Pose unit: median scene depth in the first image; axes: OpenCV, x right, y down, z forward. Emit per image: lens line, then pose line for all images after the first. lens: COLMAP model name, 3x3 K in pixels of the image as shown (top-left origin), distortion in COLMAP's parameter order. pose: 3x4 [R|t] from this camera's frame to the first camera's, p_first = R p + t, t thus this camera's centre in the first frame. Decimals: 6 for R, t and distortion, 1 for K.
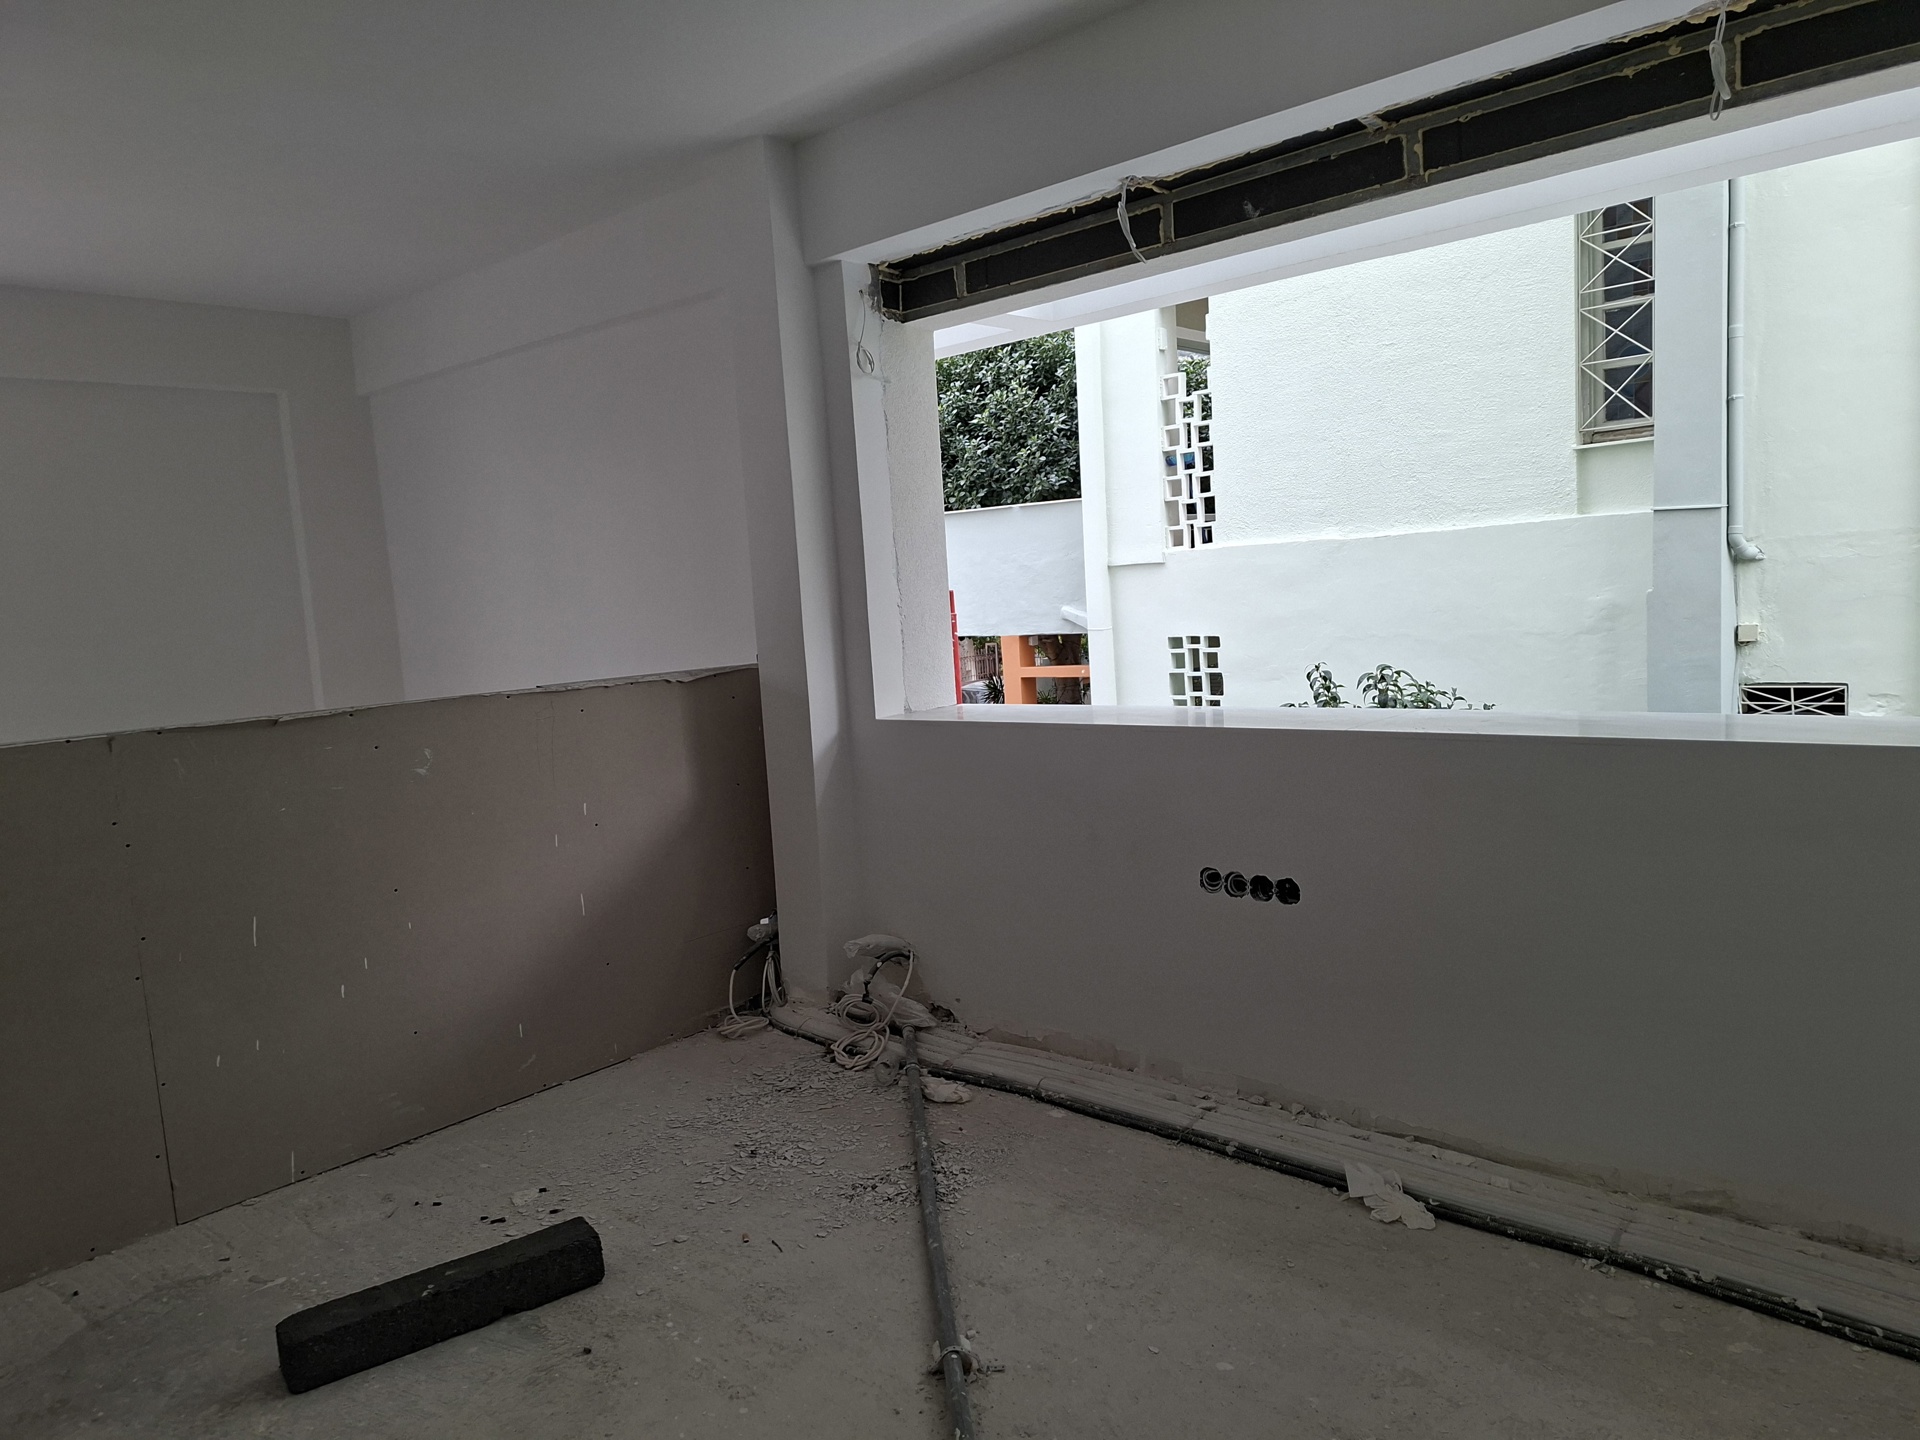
lens RADIAL K [[1333.4, 0, 960.0], [0, 1333.4, 720.0], [0, 0, 1]] dist [0.084961, -0.121757]
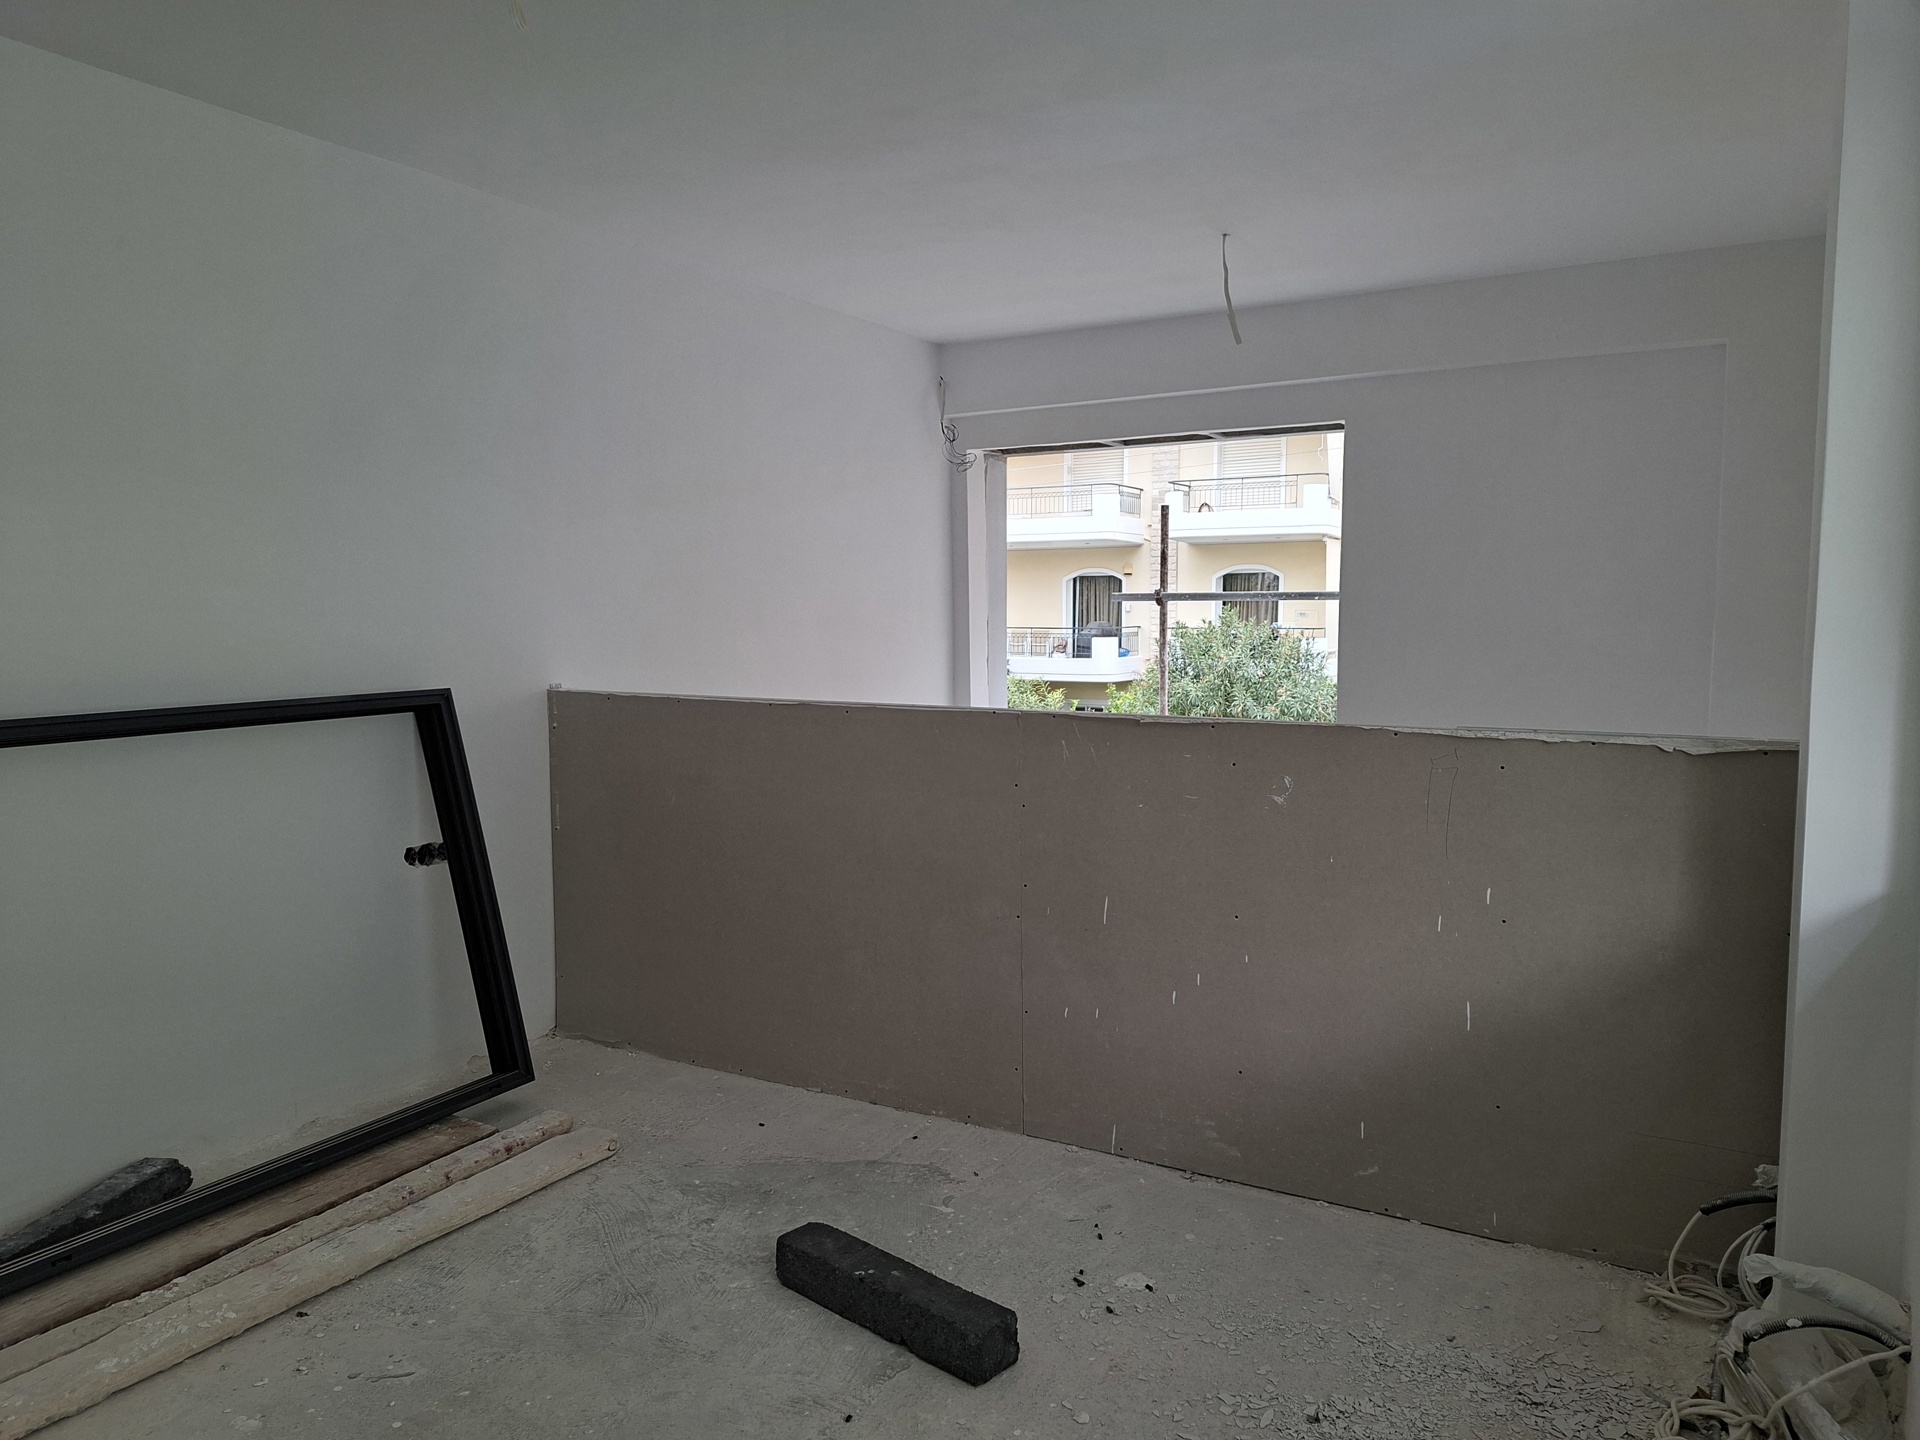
lens RADIAL K [[1333.4, 0, 960.0], [0, 1333.4, 720.0], [0, 0, 1]] dist [0.084961, -0.121757]
pose [[0.189733, 0.153324, -0.969790, 0.456799], [-0.102807, 0.985404, 0.135679, -0.123478], [0.976439, 0.073958, 0.202726, 0.651265]]
